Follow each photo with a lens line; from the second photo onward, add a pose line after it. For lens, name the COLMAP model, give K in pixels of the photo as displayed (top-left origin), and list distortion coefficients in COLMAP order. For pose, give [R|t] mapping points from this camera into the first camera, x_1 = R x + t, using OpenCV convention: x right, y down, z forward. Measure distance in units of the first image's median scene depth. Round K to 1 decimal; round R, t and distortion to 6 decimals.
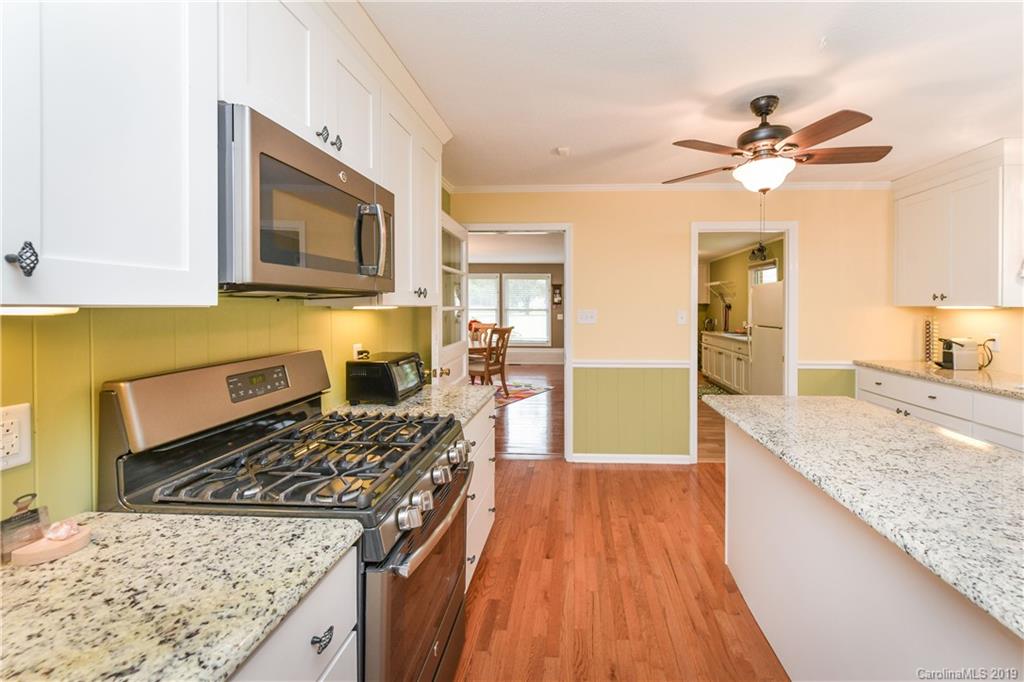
lens RADIAL K [[414.1, 0, 562.2], [0, 414.1, 306.8], [0, 0, 1]] dist [0.003326, -0.000097]
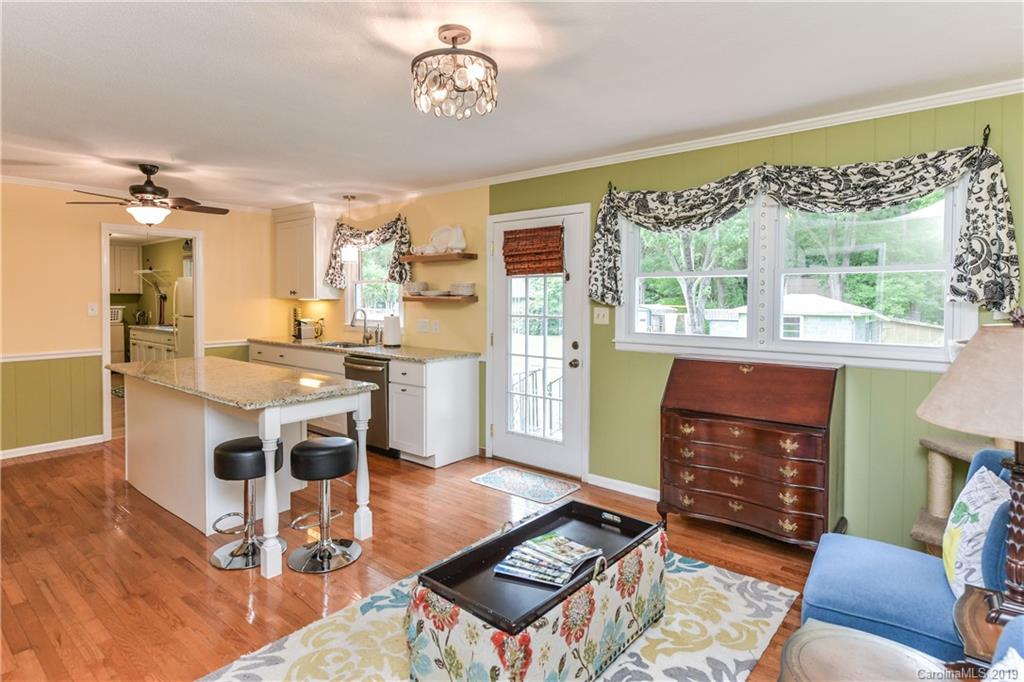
lens RADIAL K [[533.9, 0, 507.2], [0, 533.9, 306.3], [0, 0, 1]] dist [-0.007819, 0.000524]
pose [[0.608577, -0.018958, 0.793268, -0.205056], [0.001740, 0.999744, 0.022557, -0.018091], [-0.793493, -0.012347, 0.608455, -0.940620]]
